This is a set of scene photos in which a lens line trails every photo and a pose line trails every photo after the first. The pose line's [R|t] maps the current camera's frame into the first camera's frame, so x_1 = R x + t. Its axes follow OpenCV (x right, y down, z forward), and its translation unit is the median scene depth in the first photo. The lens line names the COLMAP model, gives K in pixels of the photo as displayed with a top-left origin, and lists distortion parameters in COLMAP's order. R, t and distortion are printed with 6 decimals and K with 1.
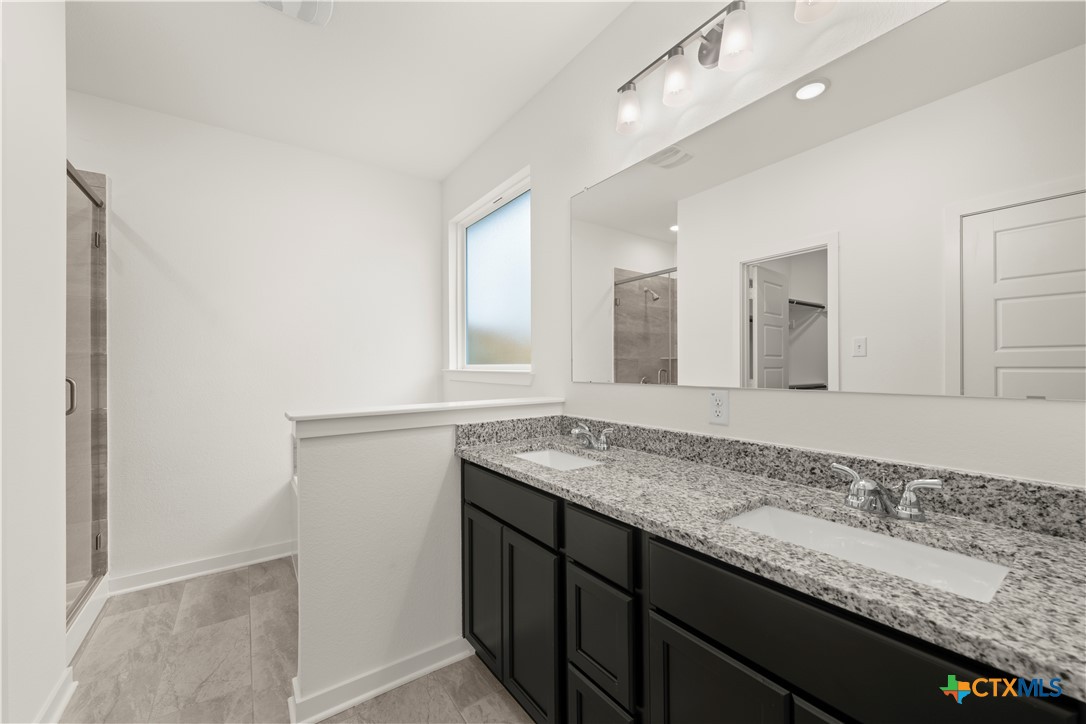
lens RADIAL K [[429.2, 0, 543.3], [0, 429.2, 363.7], [0, 0, 1]] dist [0.000396, -0.000230]
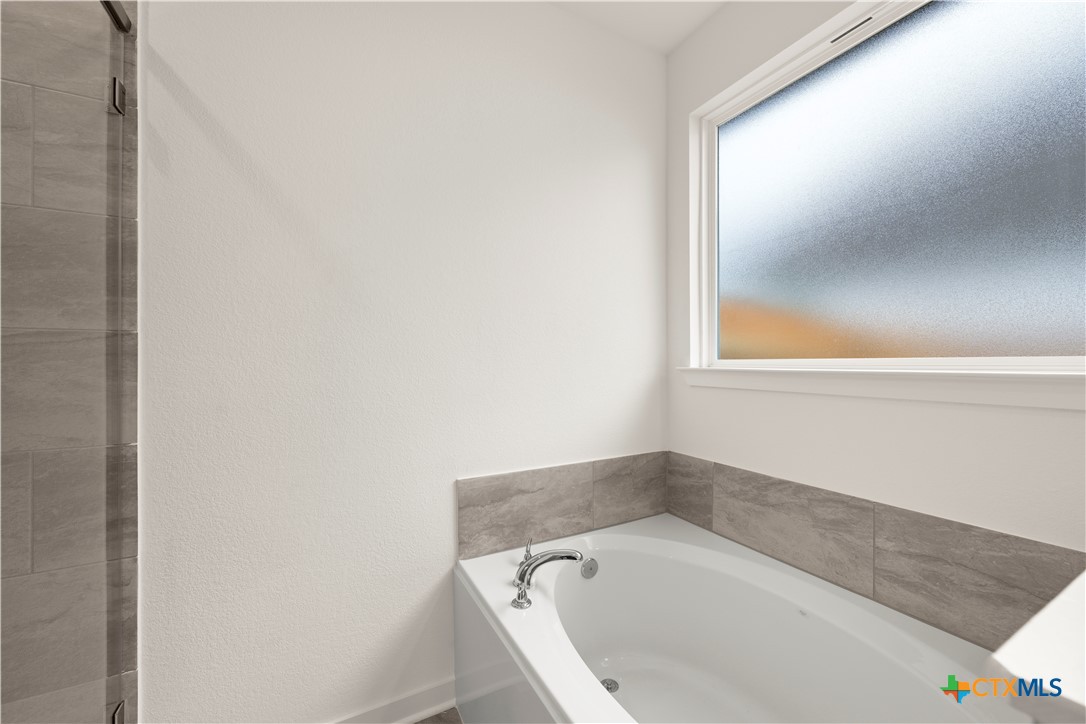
lens RADIAL K [[429.2, 0, 546.6], [0, 429.2, 361.1], [0, 0, 1]] dist [0.000396, -0.000230]
pose [[0.991692, 0.007832, -0.128393, -0.491226], [-0.007195, 0.999959, 0.005431, 0.003724], [0.128430, -0.004462, 0.991709, 0.575330]]
